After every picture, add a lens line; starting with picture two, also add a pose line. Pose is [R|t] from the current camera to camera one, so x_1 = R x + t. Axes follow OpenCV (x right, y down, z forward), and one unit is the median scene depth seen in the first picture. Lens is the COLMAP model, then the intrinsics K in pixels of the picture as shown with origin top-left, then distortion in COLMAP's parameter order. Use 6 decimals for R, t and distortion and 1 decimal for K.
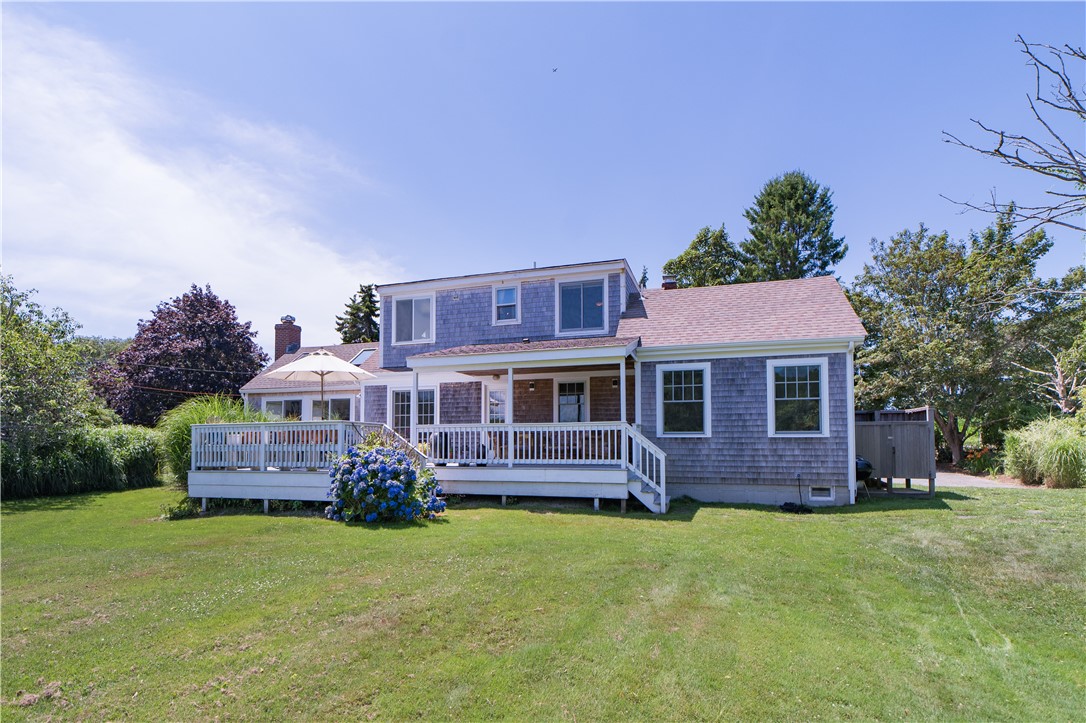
lens RADIAL K [[427.4, 0, 592.7], [0, 427.4, 353.6], [0, 0, 1]] dist [-0.006917, 0.000083]
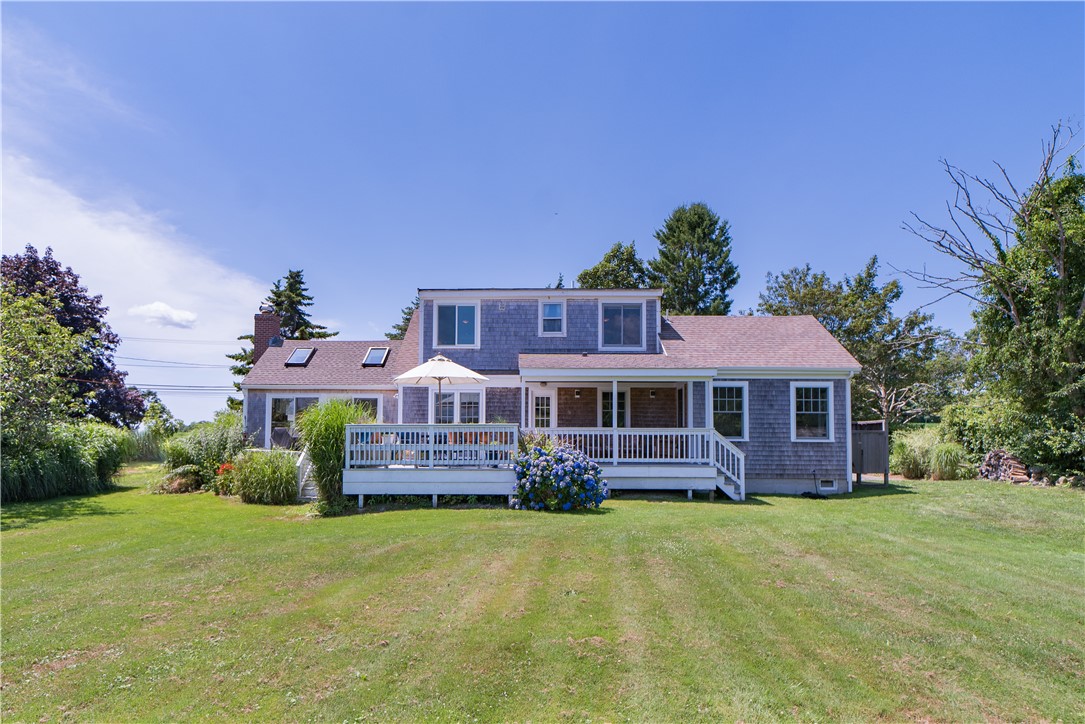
lens RADIAL K [[448.5, 0, 531.6], [0, 448.5, 340.8], [0, 0, 1]] dist [-0.006090, -0.000170]
pose [[0.974170, 0.059325, 0.217885, -0.539924], [-0.054419, 0.998113, -0.028453, -0.022476], [-0.219162, 0.015861, 0.975560, -0.125917]]
